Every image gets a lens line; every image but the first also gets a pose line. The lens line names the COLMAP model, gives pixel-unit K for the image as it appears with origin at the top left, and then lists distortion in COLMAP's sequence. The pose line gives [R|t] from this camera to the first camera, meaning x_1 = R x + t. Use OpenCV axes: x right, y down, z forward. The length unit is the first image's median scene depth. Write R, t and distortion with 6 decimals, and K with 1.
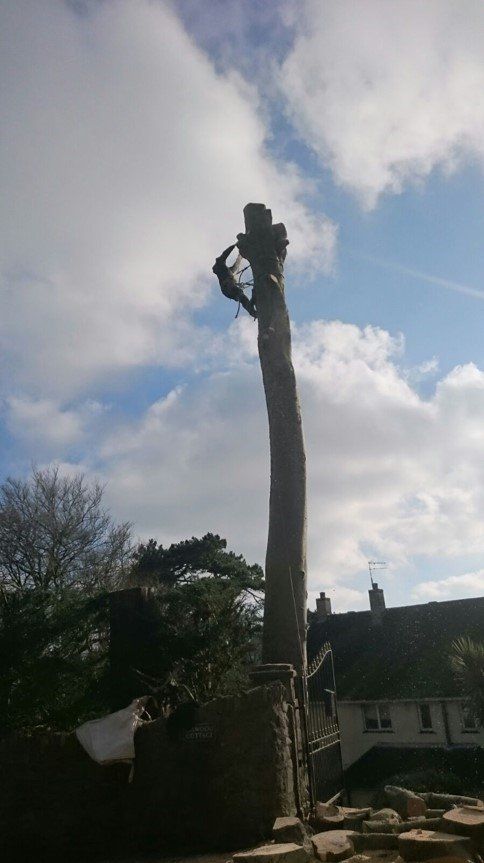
lens RADIAL K [[687.2, 0, 218.2], [0, 687.2, 431.2], [0, 0, 1]] dist [0.030253, 0.004824]
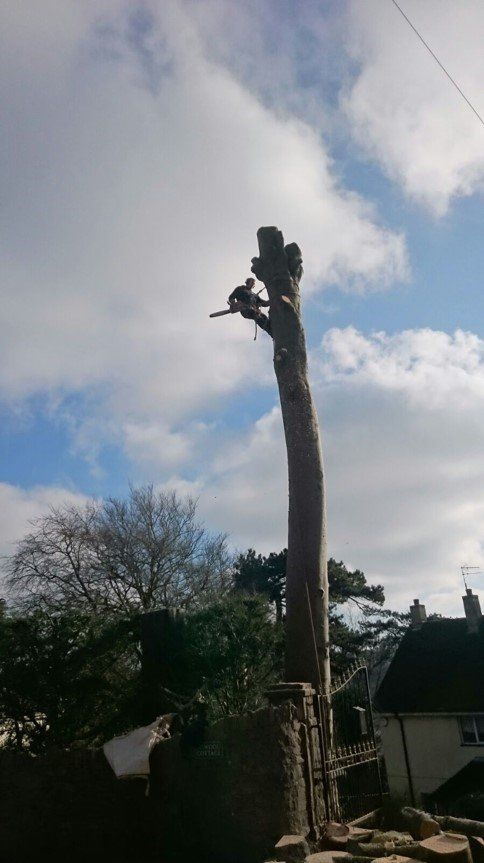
lens RADIAL K [[687.2, 0, 218.2], [0, 687.2, 431.2], [0, 0, 1]] dist [0.030253, 0.004824]
pose [[0.979846, -0.070466, -0.186910, 0.170575], [0.069687, 0.997511, -0.010746, -0.025466], [0.187202, -0.002495, 0.982318, -0.016569]]
